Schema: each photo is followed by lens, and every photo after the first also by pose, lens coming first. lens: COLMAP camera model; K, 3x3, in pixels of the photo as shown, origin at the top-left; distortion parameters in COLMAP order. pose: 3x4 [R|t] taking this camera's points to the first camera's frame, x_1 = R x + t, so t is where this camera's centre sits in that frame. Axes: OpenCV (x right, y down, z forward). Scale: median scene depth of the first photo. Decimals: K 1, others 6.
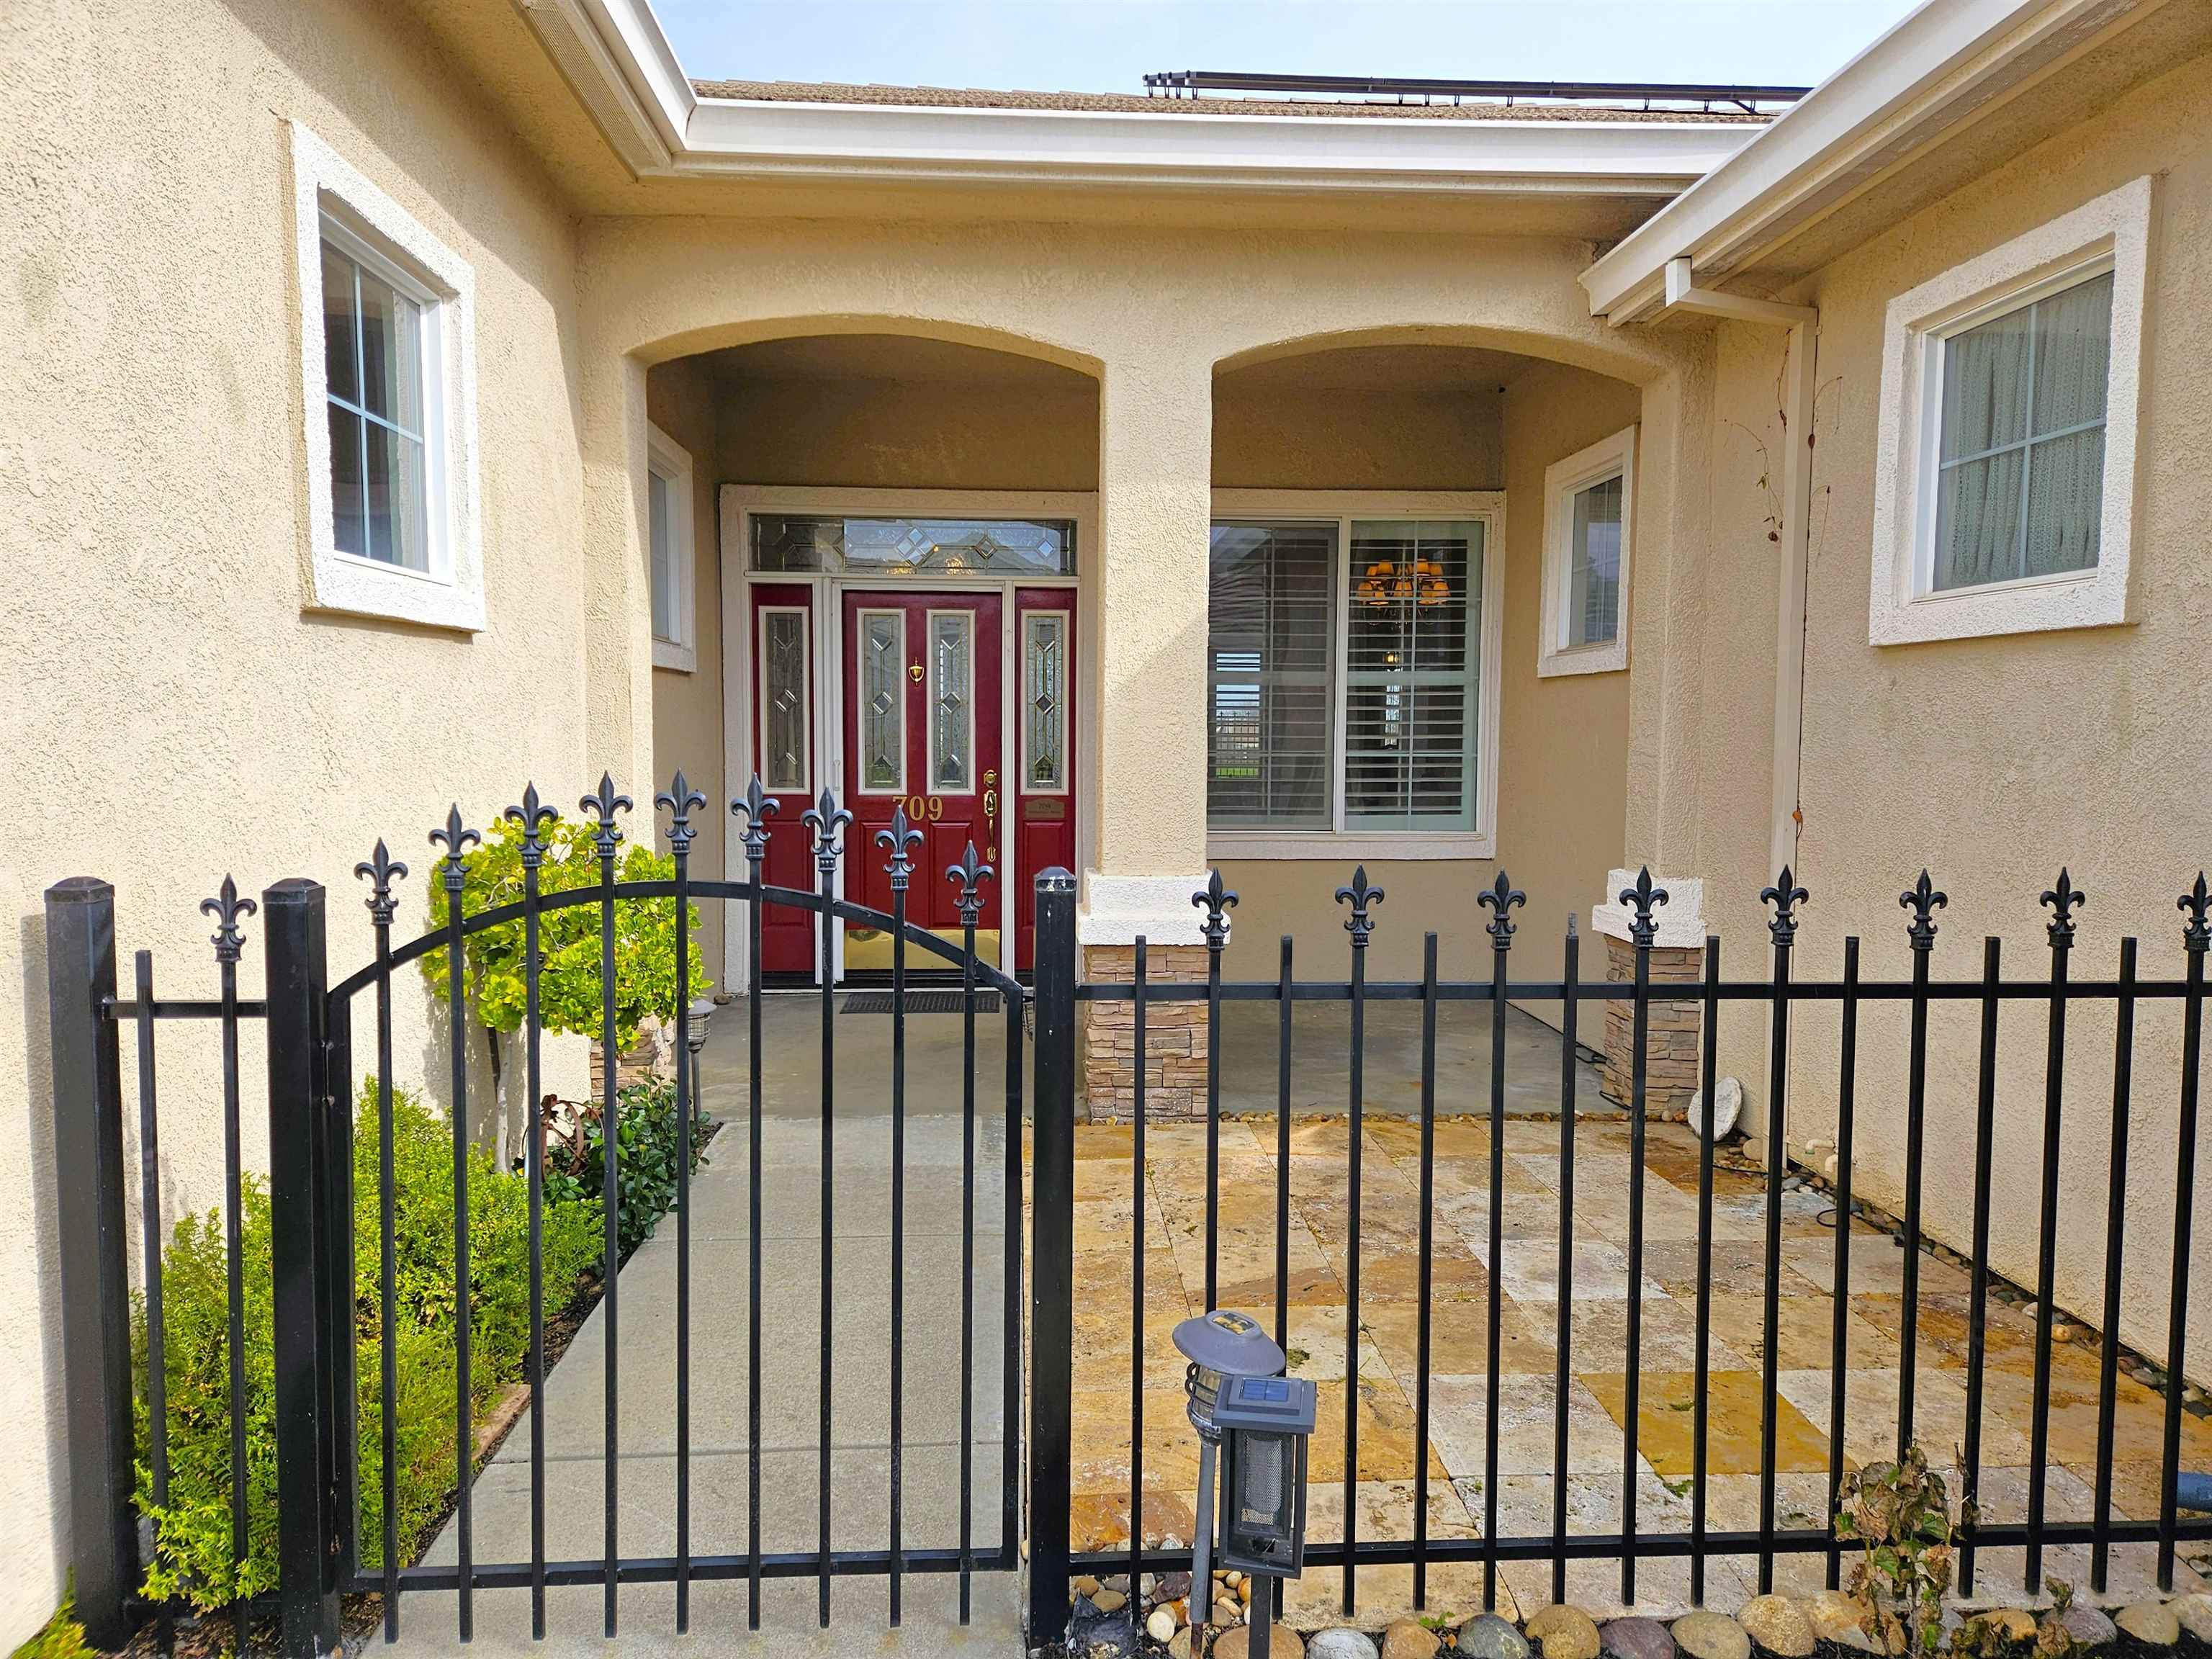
lens RADIAL K [[1426.2, 0, 1099.4], [0, 1426.2, 814.6], [0, 0, 1]] dist [0.189302, -0.204929]
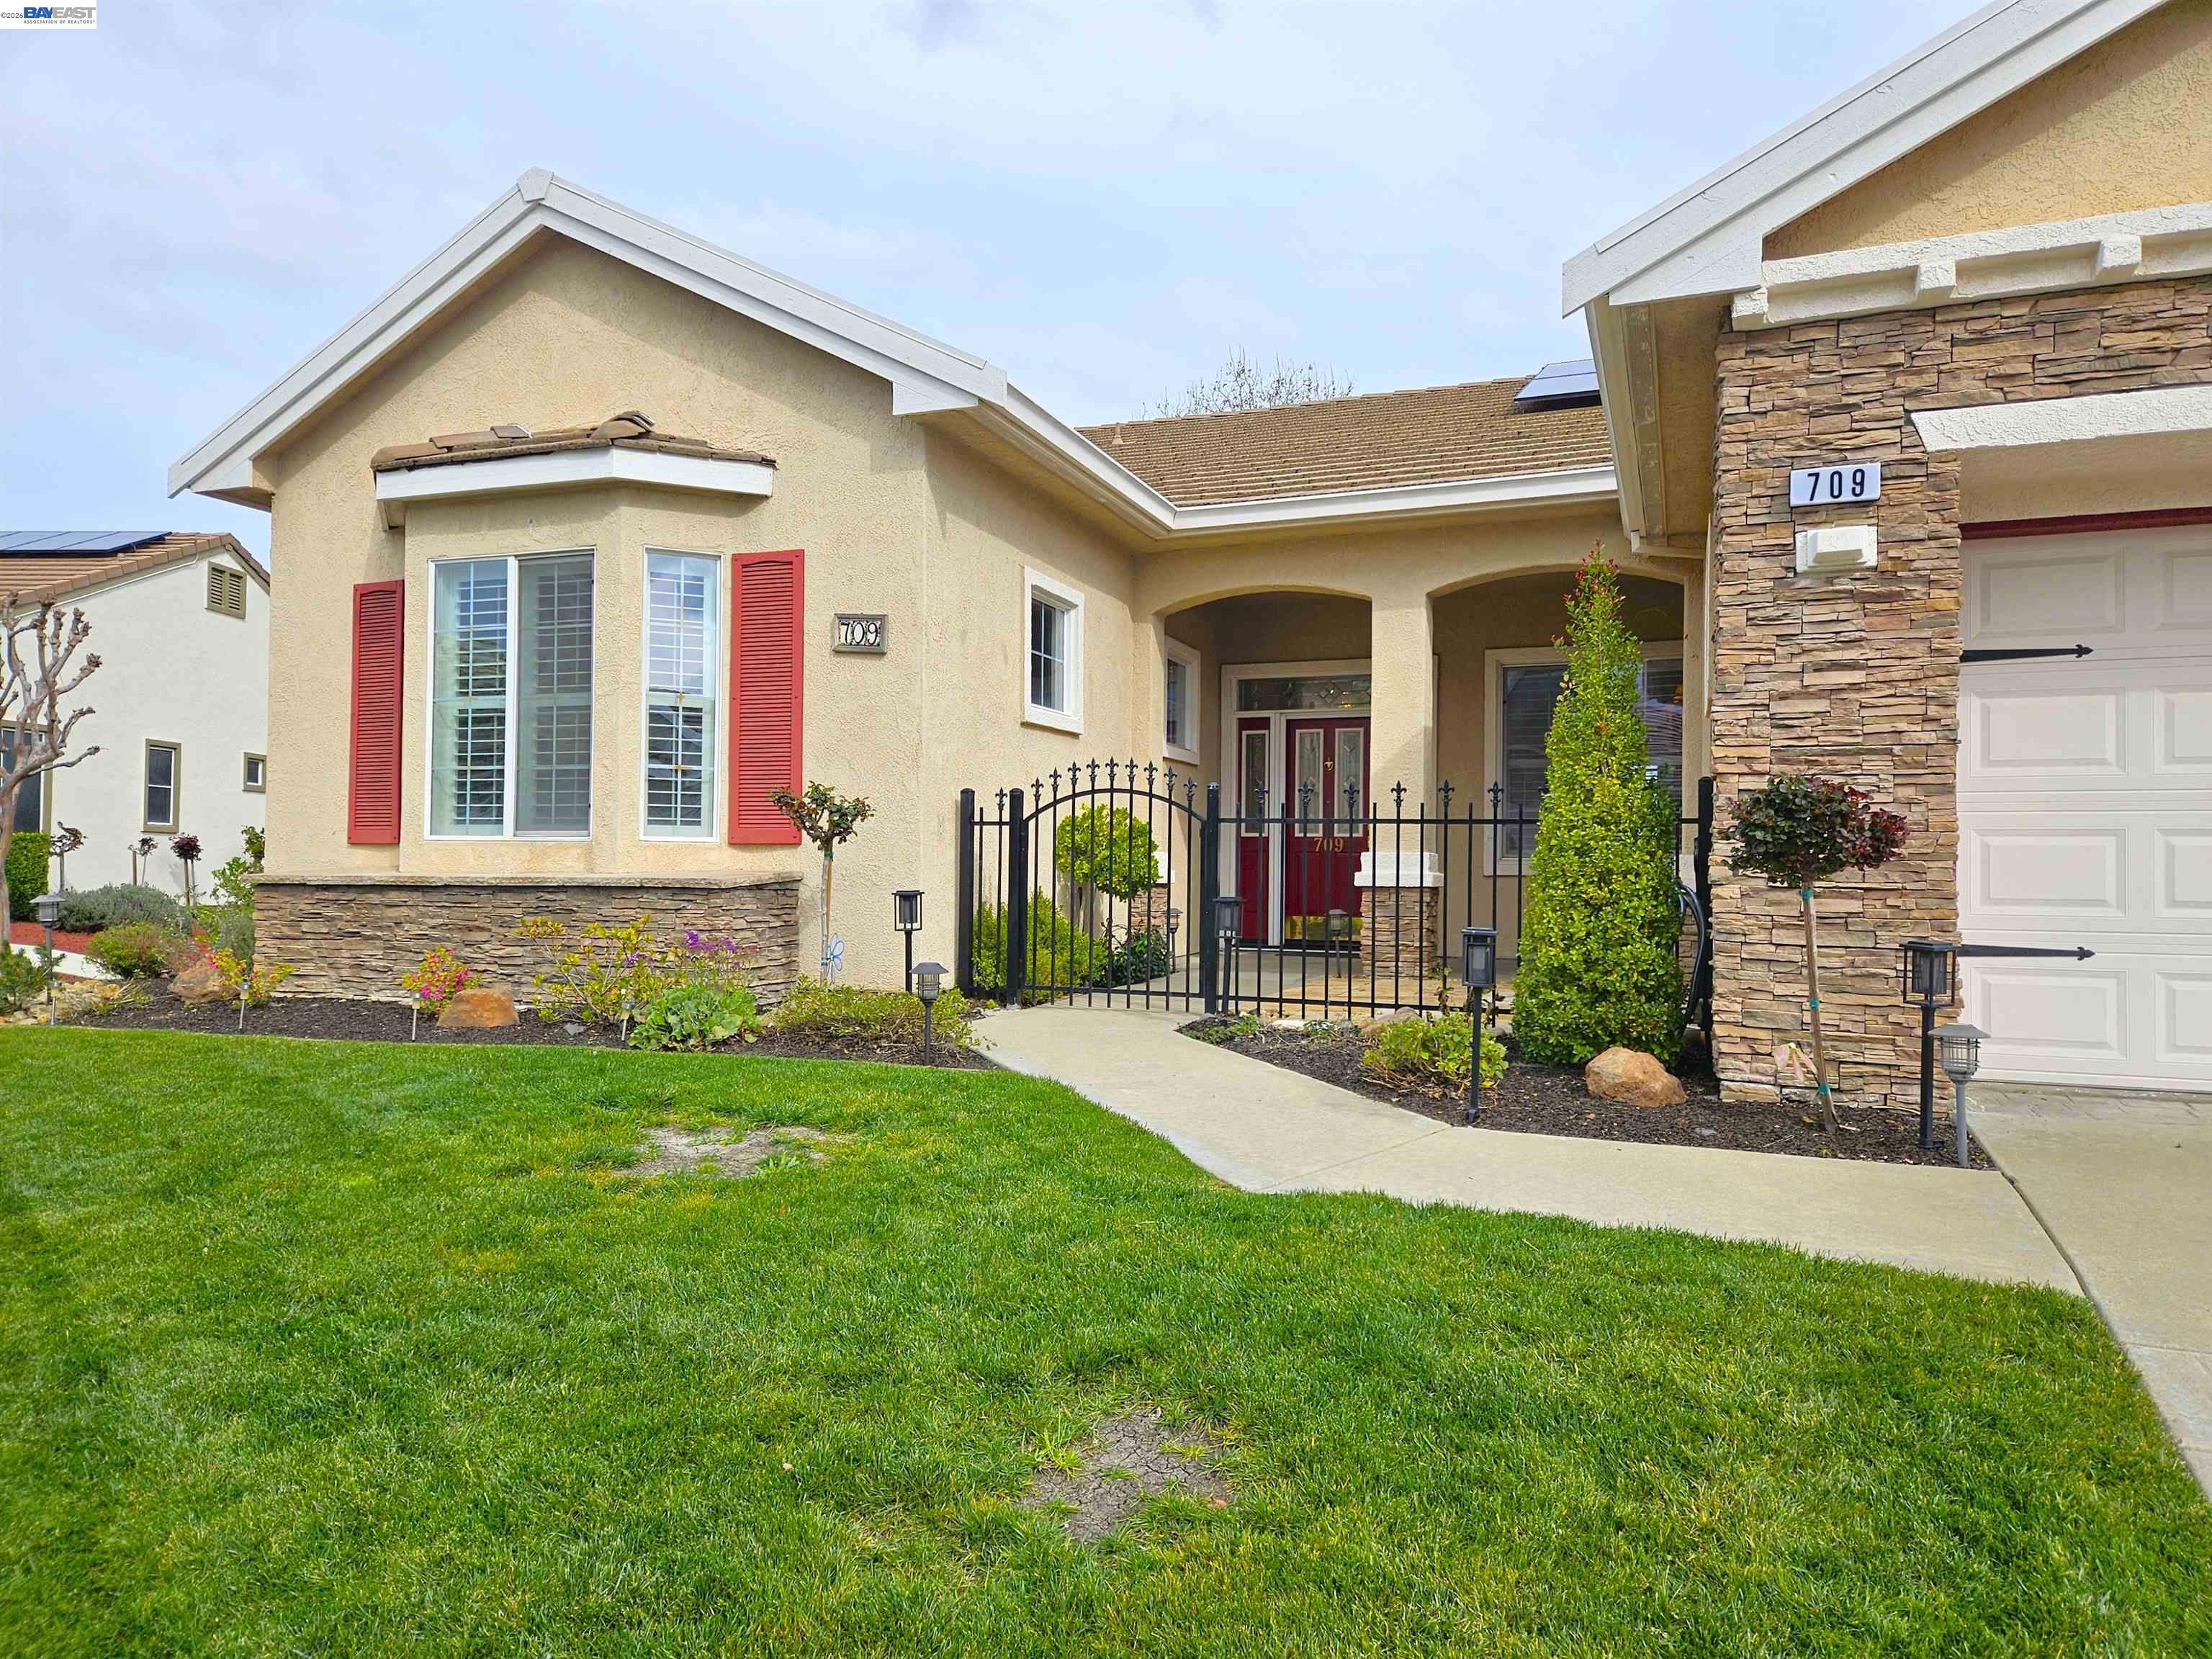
lens RADIAL K [[1473.3, 0, 1091.8], [0, 1473.3, 844.8], [0, 0, 1]] dist [0.049530, -0.046860]
pose [[0.903543, -0.008793, -0.428408, 0.686128], [-0.030313, 0.995973, -0.084375, 0.281499], [0.427425, 0.089223, 0.899637, -1.266940]]
